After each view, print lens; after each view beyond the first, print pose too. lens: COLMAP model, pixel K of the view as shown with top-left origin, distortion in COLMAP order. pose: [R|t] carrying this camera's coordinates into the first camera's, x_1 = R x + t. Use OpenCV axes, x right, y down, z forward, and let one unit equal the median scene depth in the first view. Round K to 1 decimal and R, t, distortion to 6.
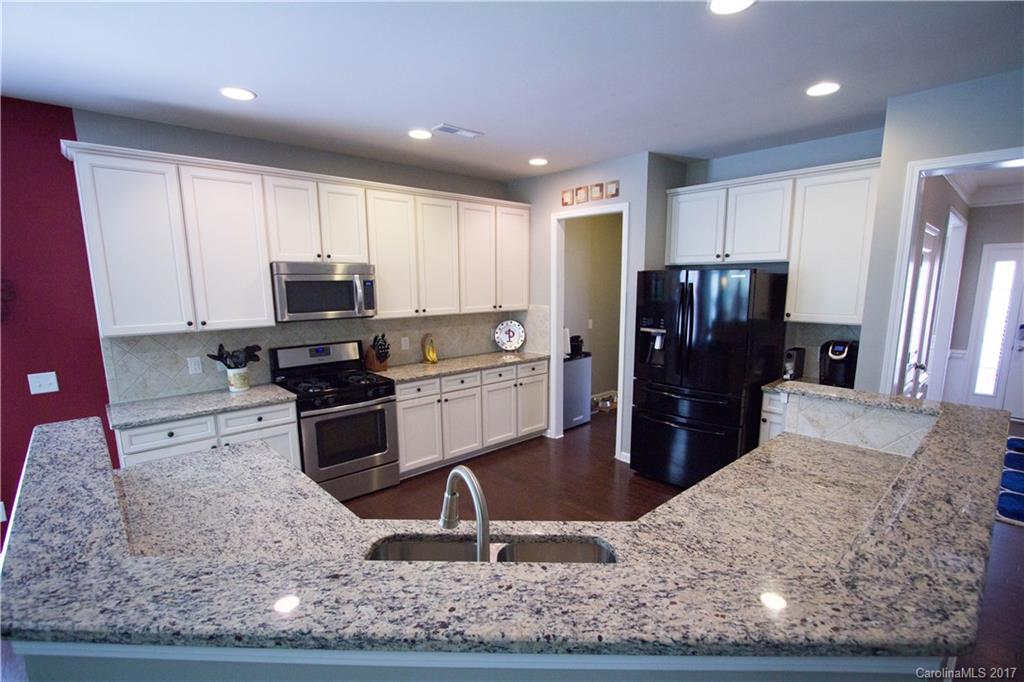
lens RADIAL K [[472.9, 0, 513.3], [0, 472.9, 366.0], [0, 0, 1]] dist [-0.022385, -0.000110]
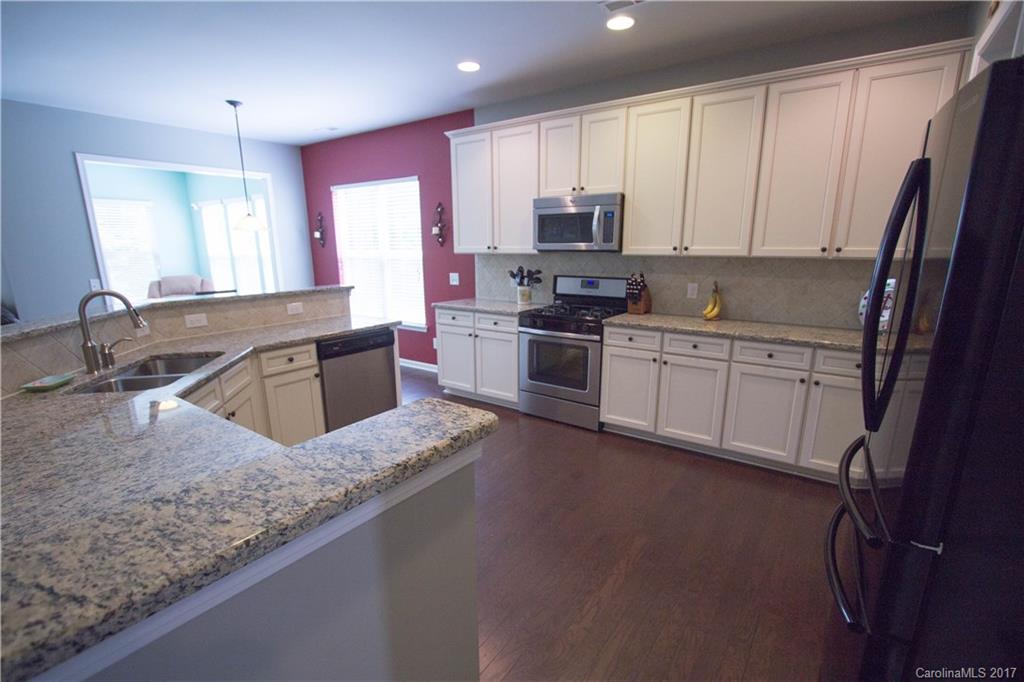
lens RADIAL K [[485.2, 0, 477.0], [0, 485.2, 335.0], [0, 0, 1]] dist [0.000840, -0.000080]
pose [[0.177964, 0.225987, -0.957736, 0.609520], [-0.138410, 0.969345, 0.203008, -0.100661], [0.974254, 0.096432, 0.203787, 0.556091]]
